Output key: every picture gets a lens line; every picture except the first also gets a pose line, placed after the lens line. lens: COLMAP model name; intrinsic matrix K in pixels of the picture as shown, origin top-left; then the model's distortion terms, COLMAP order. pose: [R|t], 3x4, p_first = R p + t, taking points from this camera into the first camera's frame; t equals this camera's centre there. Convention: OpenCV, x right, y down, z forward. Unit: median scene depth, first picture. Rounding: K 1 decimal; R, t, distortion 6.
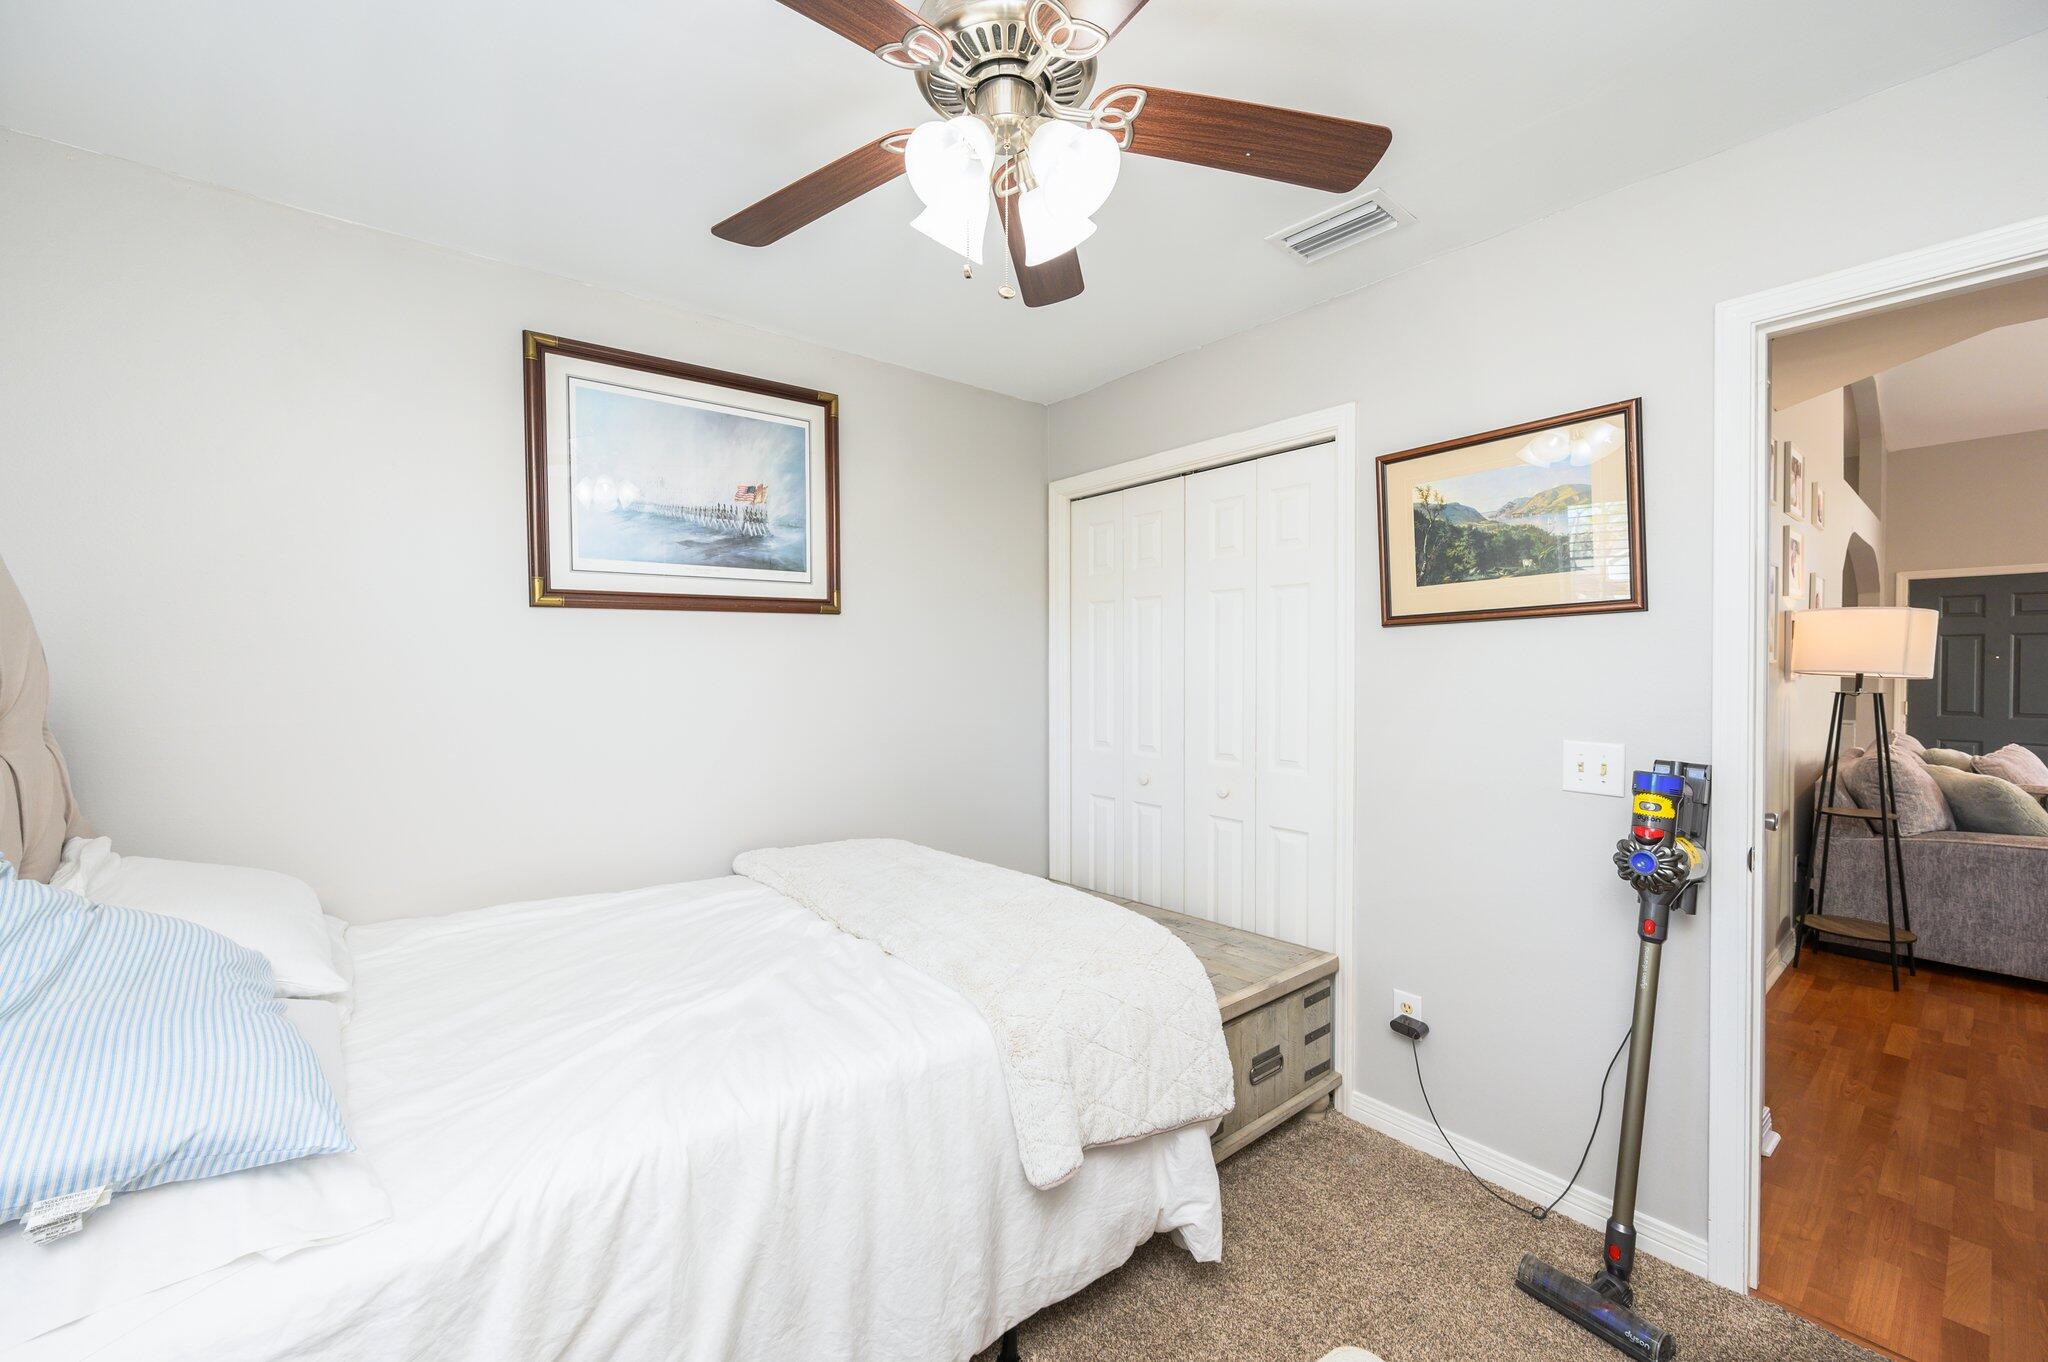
lens RADIAL K [[814.0, 0, 1023.4], [0, 814.0, 669.4], [0, 0, 1]] dist [-0.004327, 0.000138]
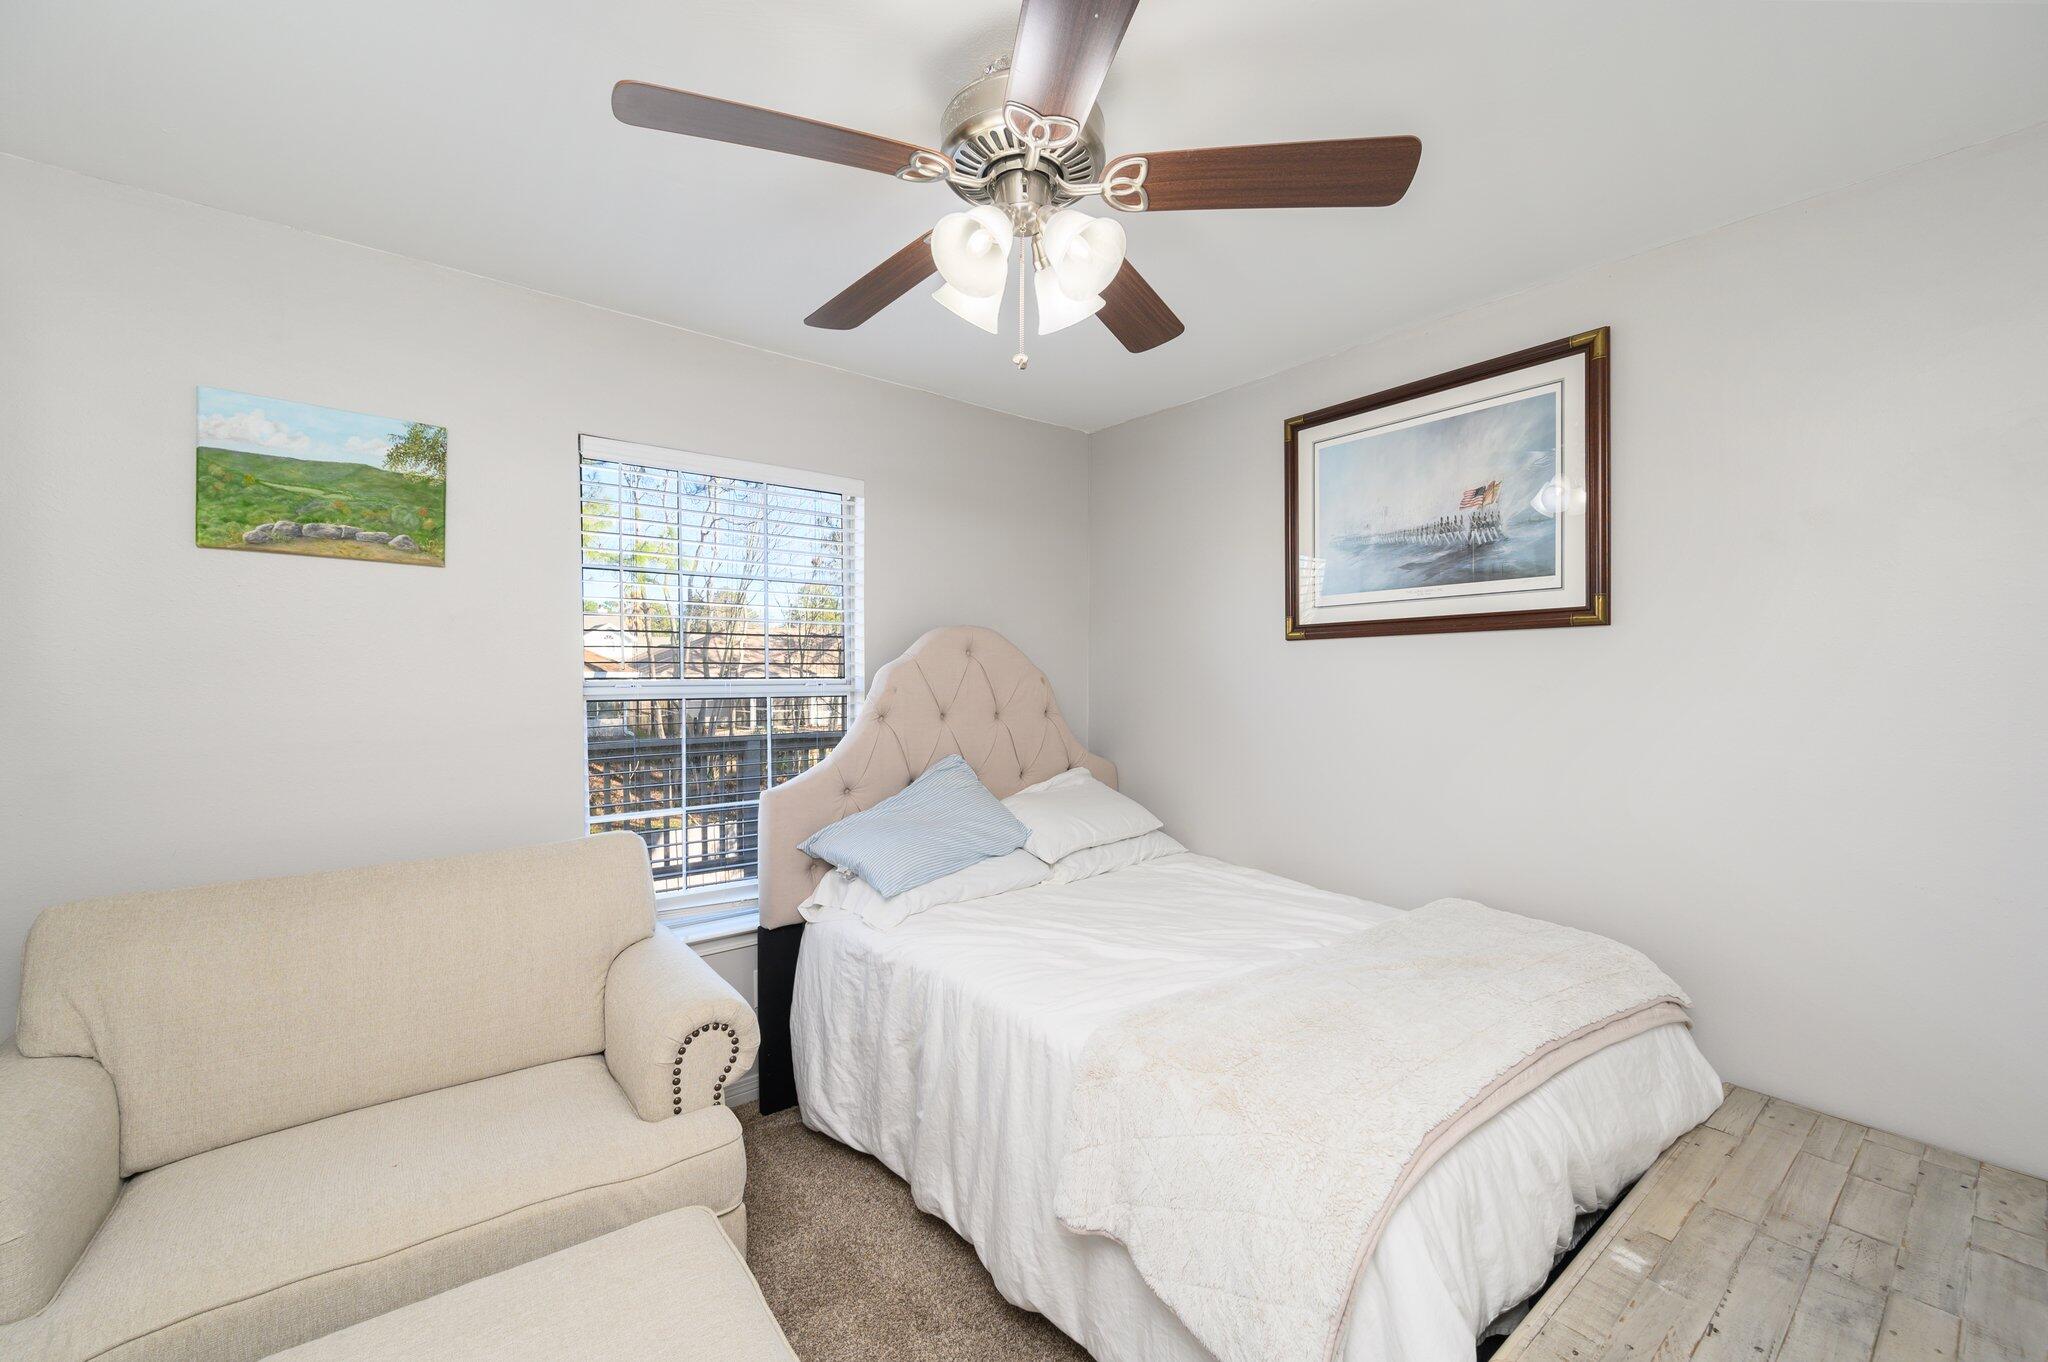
lens RADIAL K [[814.0, 0, 1008.9], [0, 814.0, 679.5], [0, 0, 1]] dist [-0.004327, 0.000138]
pose [[-0.010252, 0.009156, -0.999906, 0.555858], [-0.007413, 0.999930, 0.009232, -0.022591], [0.999920, 0.007507, -0.010184, 0.506000]]
